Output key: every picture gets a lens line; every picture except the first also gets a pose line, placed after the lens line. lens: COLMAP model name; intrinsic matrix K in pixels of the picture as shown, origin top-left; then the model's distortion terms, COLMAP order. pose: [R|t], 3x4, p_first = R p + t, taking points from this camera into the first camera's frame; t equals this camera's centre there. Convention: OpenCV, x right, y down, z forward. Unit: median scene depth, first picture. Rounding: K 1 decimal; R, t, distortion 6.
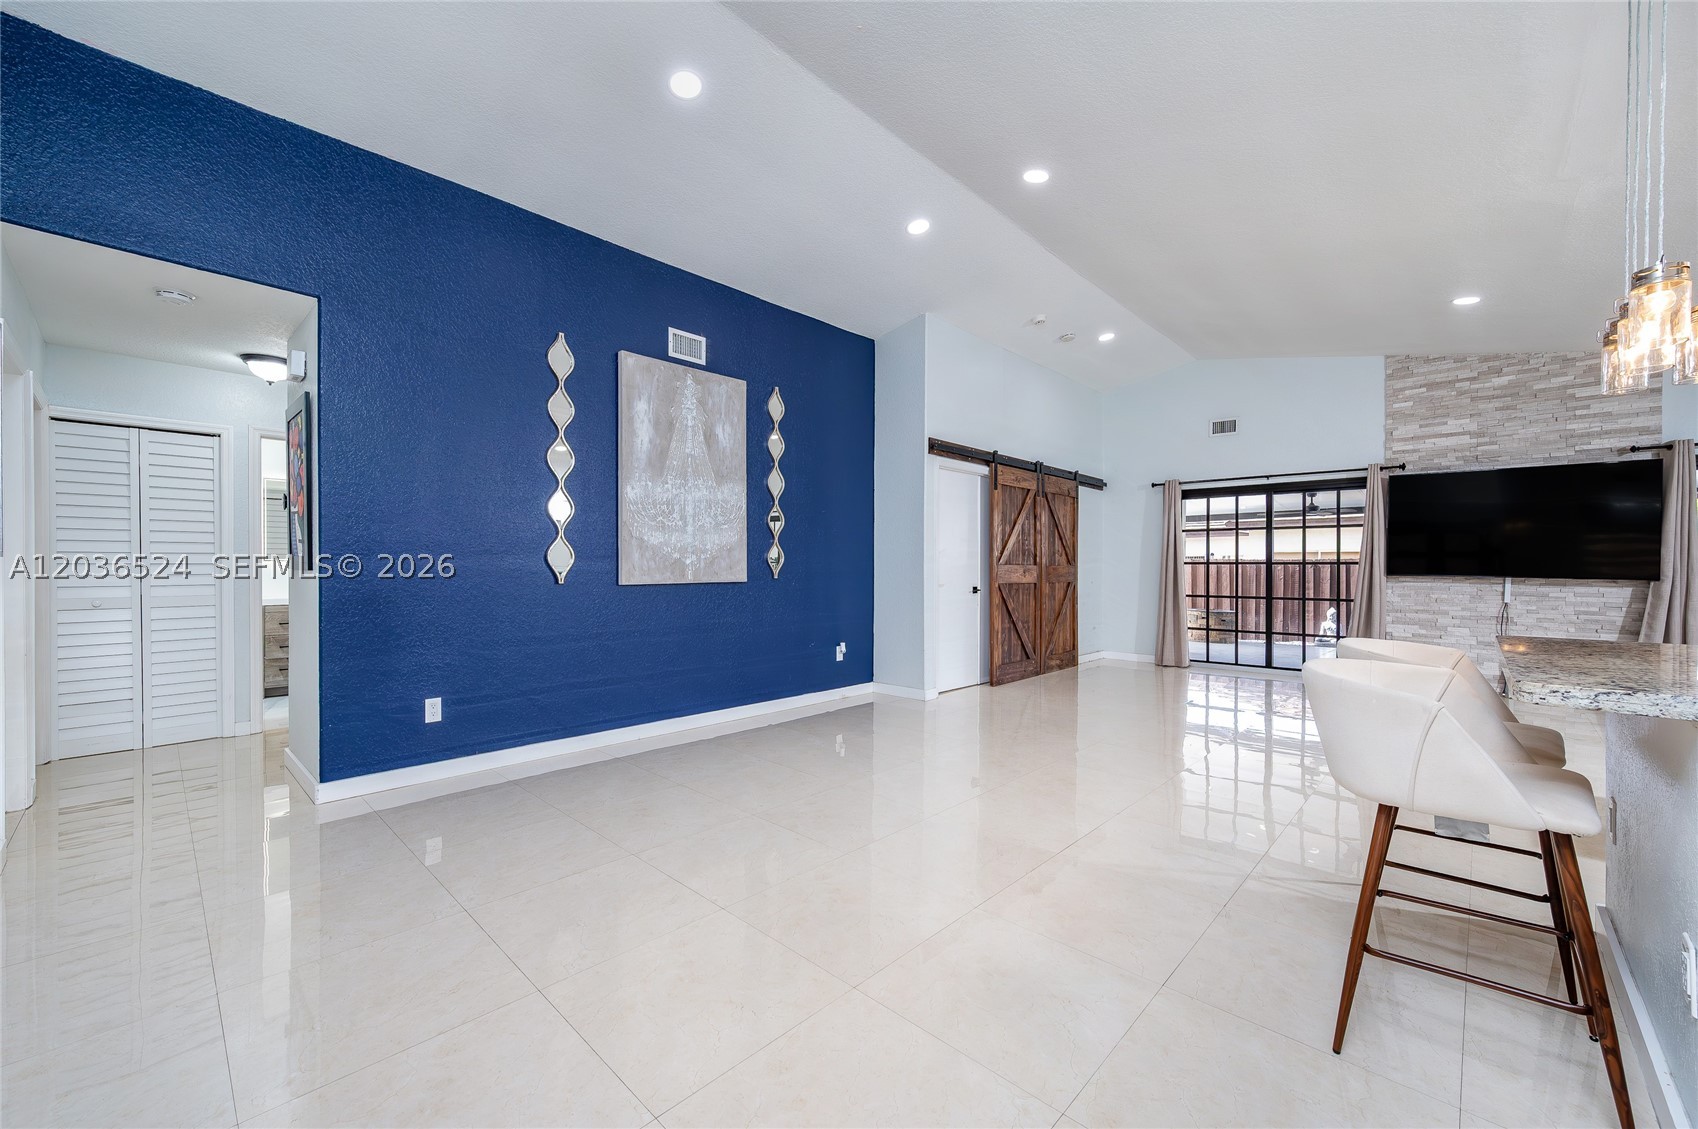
lens RADIAL K [[692.1, 0, 824.9], [0, 692.1, 551.7], [0, 0, 1]] dist [0.006881, -0.000138]
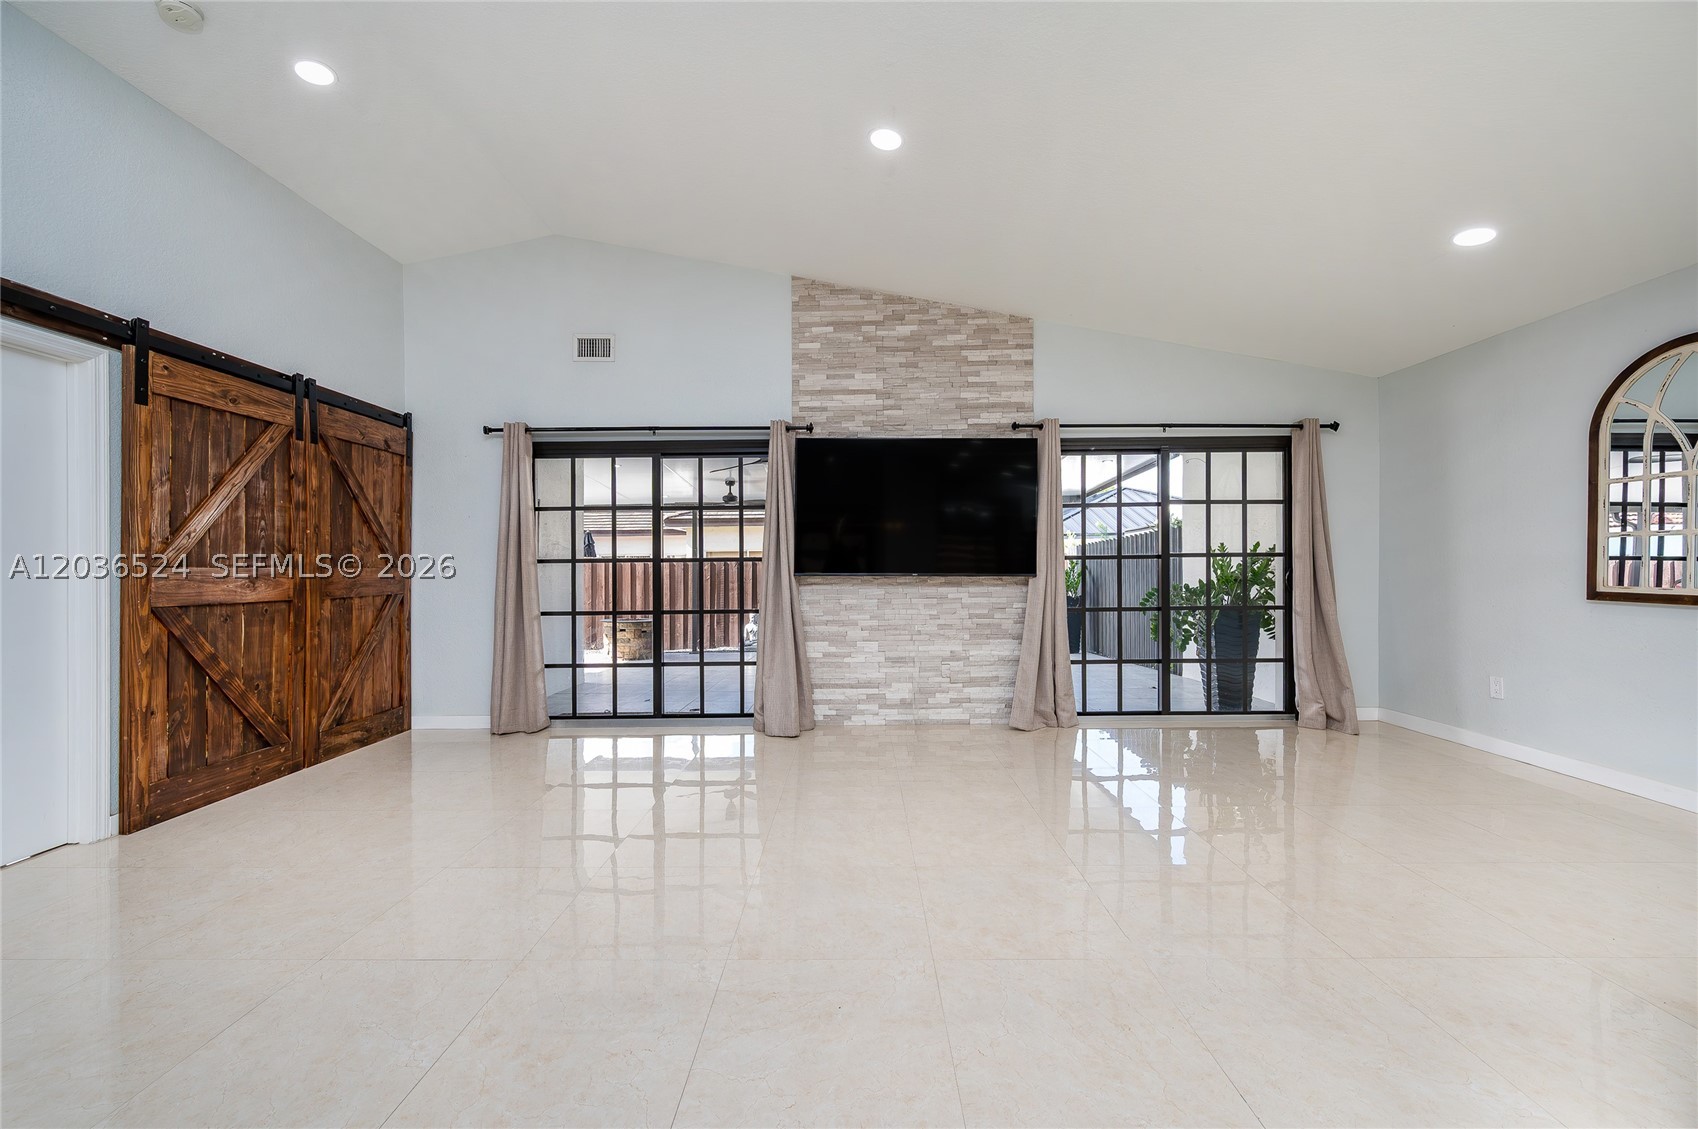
lens RADIAL K [[692.1, 0, 823.4], [0, 692.1, 559.1], [0, 0, 1]] dist [0.006881, -0.000138]
pose [[0.745071, -0.001883, 0.666983, 0.362888], [-0.003497, 0.999971, 0.006730, 0.012025], [-0.666976, -0.007347, 0.745043, 0.466641]]
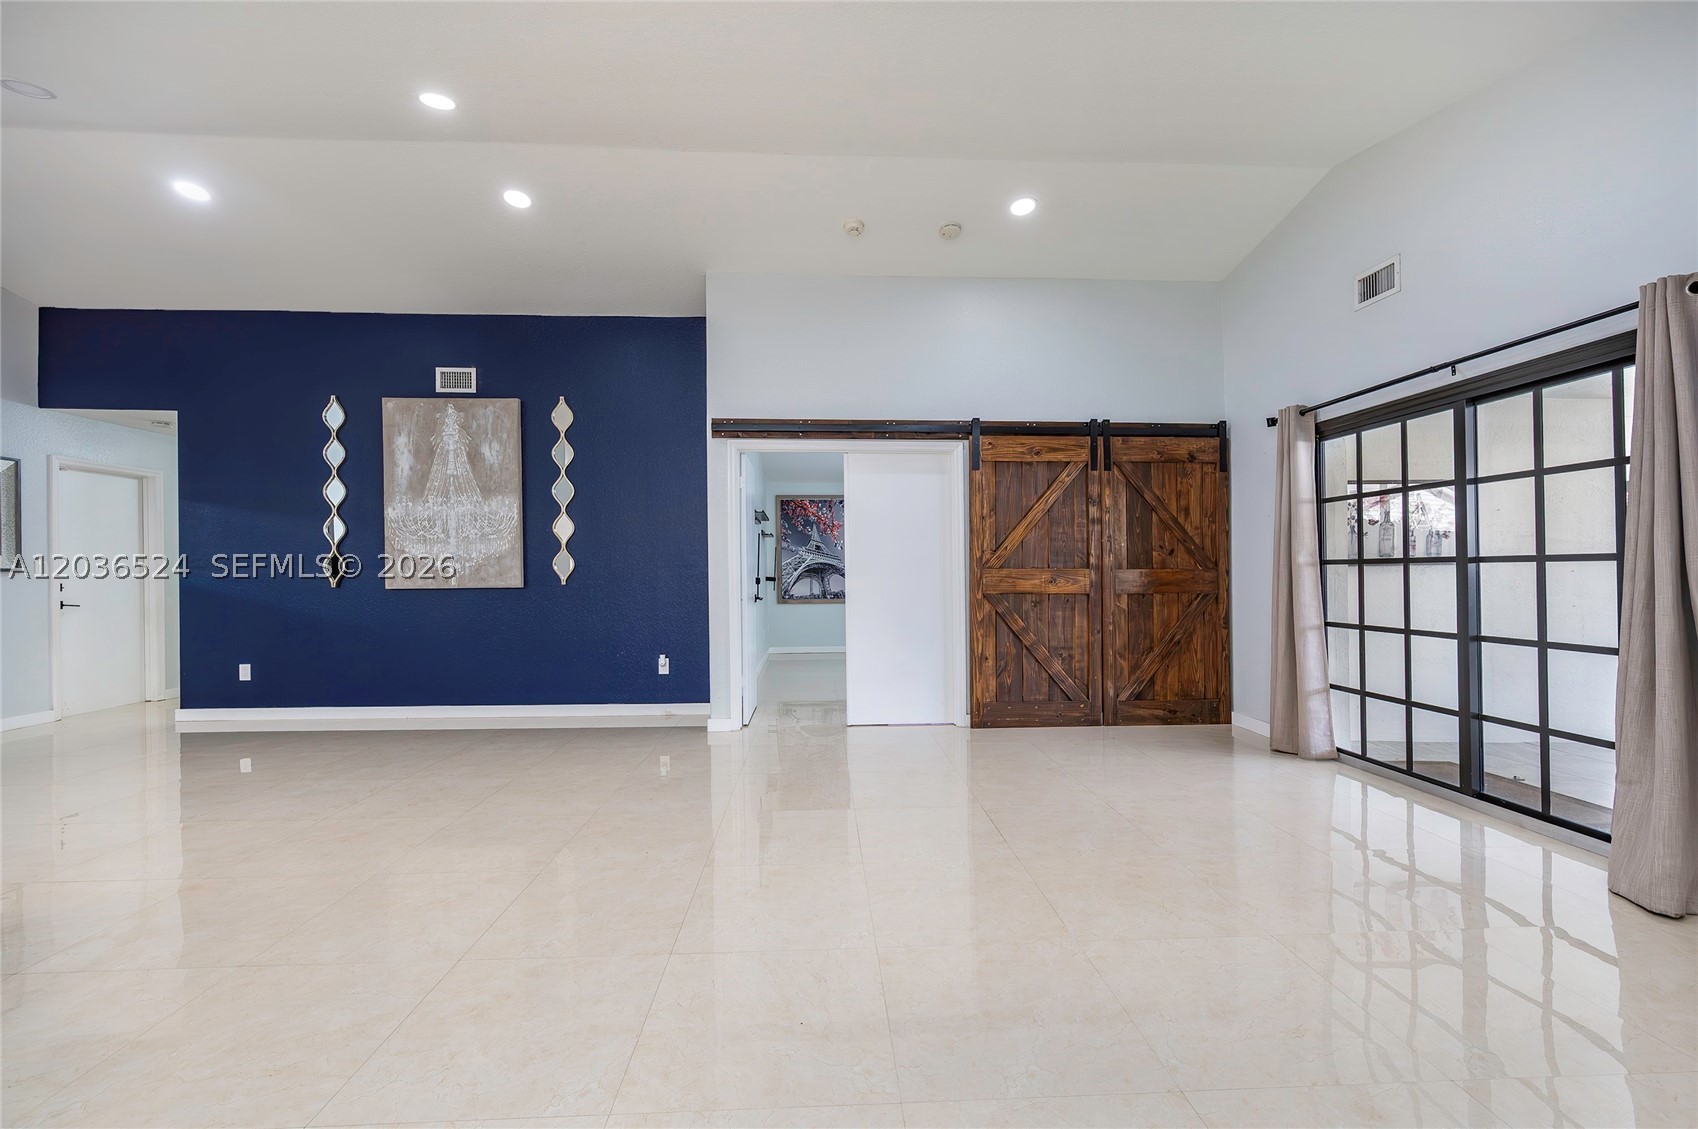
lens RADIAL K [[692.1, 0, 911.5], [0, 692.1, 571.6], [0, 0, 1]] dist [0.006881, -0.000138]
pose [[0.753131, -0.004581, -0.657855, 0.906059], [0.018844, 0.999716, 0.014611, 0.012873], [0.657601, -0.023401, 0.753003, 0.508048]]
